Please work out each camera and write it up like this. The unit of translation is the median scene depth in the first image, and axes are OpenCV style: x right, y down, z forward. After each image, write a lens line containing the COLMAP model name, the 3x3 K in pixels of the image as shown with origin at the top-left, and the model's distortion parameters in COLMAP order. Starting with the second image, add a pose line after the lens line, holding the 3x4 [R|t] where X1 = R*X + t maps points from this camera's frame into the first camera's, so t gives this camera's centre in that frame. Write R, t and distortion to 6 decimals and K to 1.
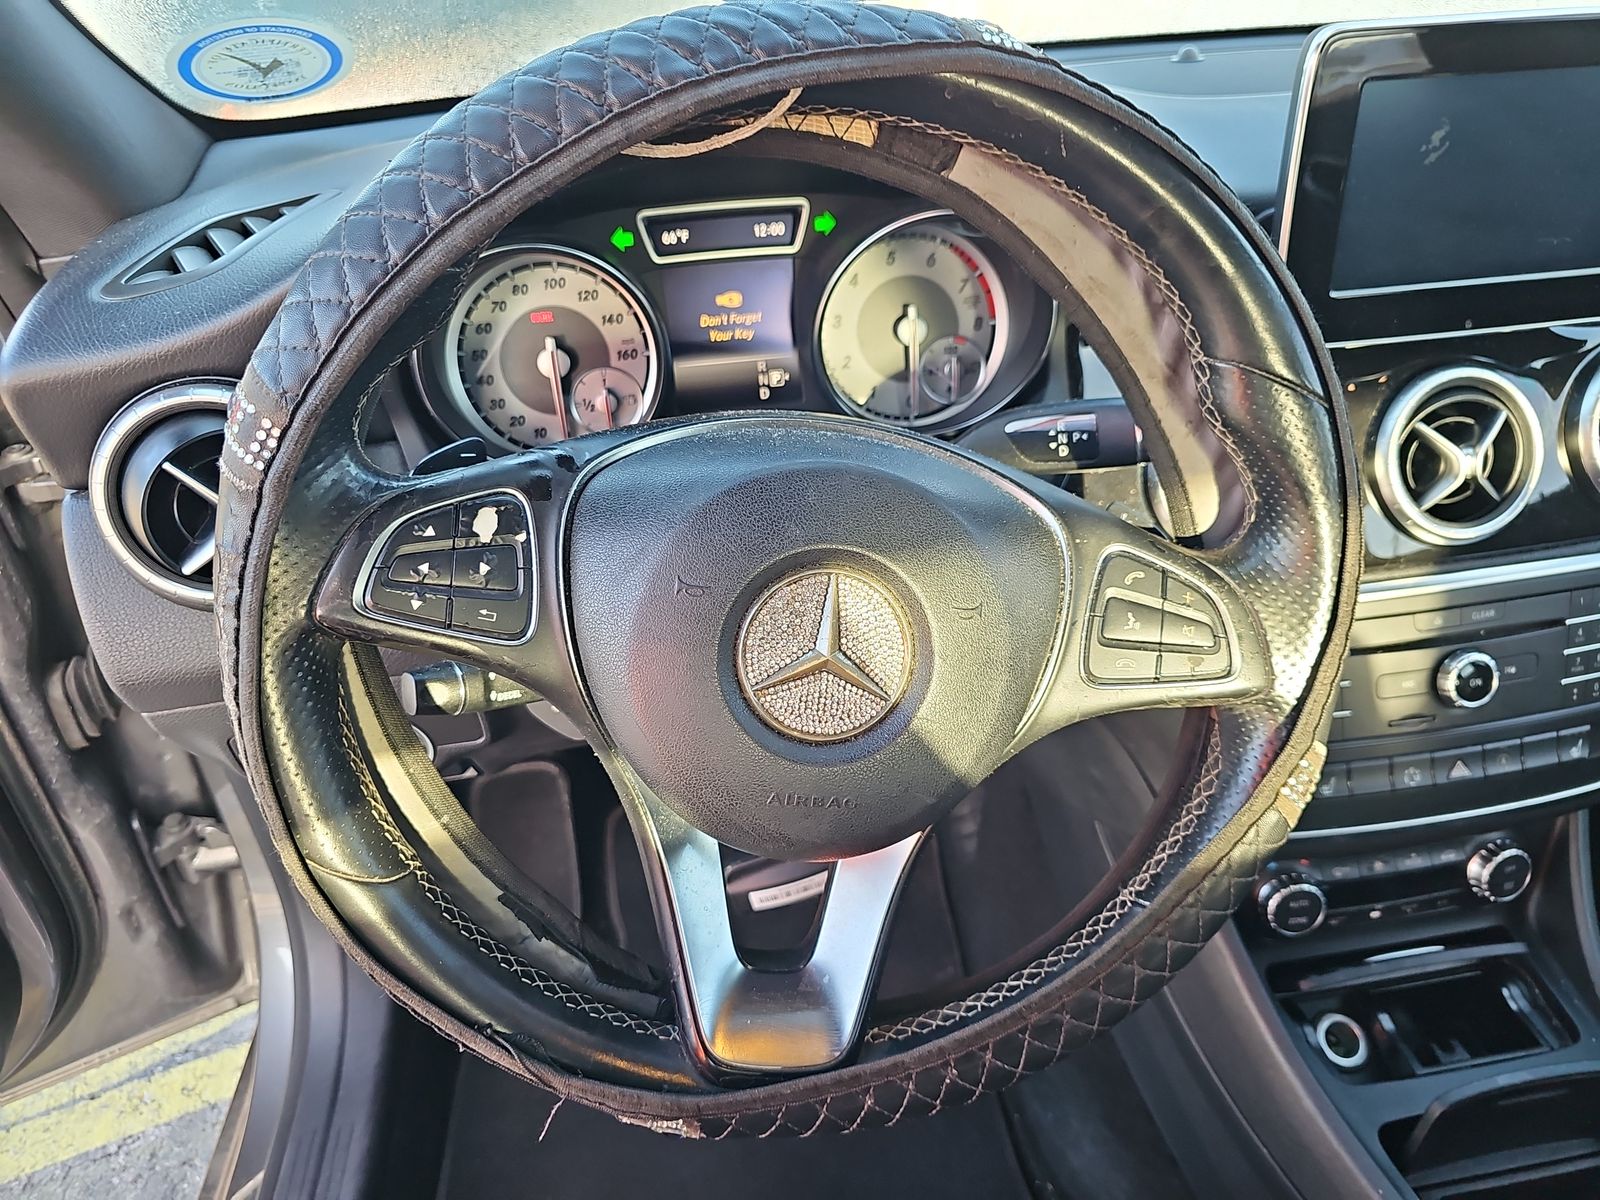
lens RADIAL K [[1097.0, 0, 803.8], [0, 1097.0, 604.8], [0, 0, 1]] dist [0.020153, -0.017483]
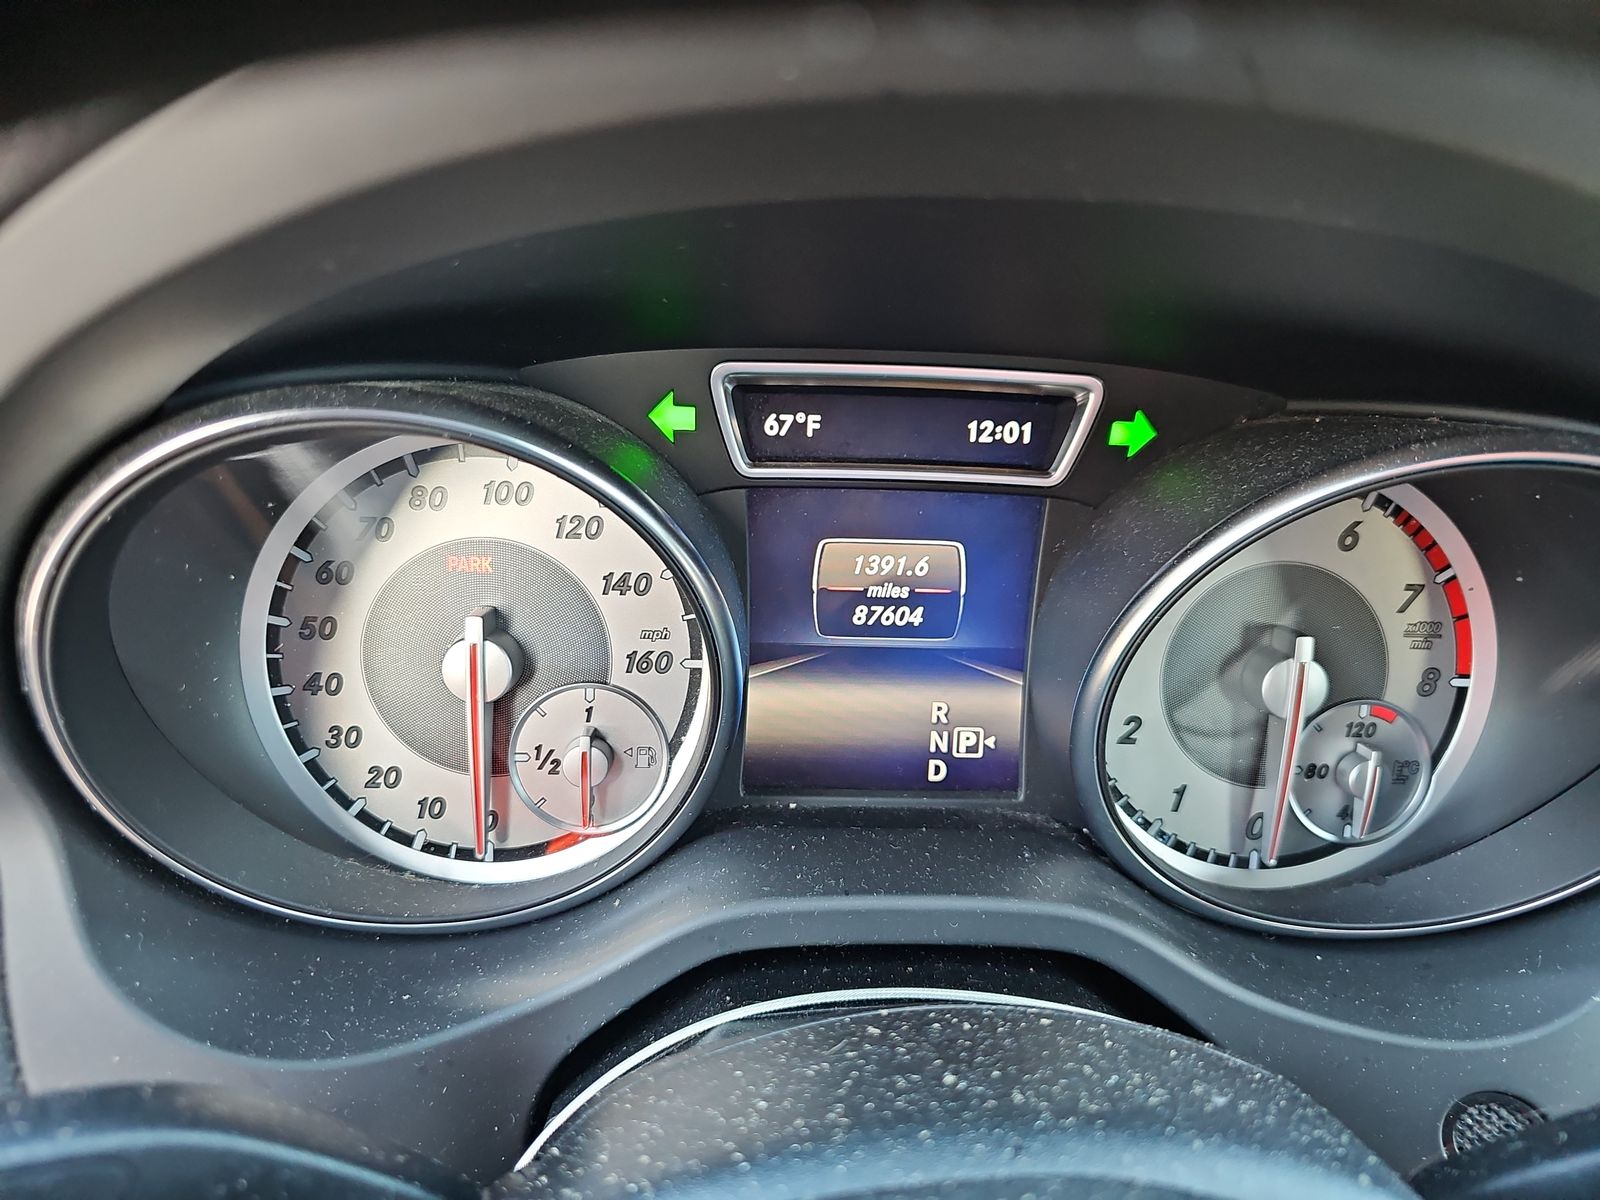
lens RADIAL K [[1097.0, 0, 803.8], [0, 1097.0, 604.8], [0, 0, 1]] dist [0.020153, -0.017483]
pose [[0.988971, 0.126958, -0.076277, -0.067645], [-0.137352, 0.978851, -0.151609, -0.192102], [0.055415, 0.160414, 0.985493, 0.561489]]
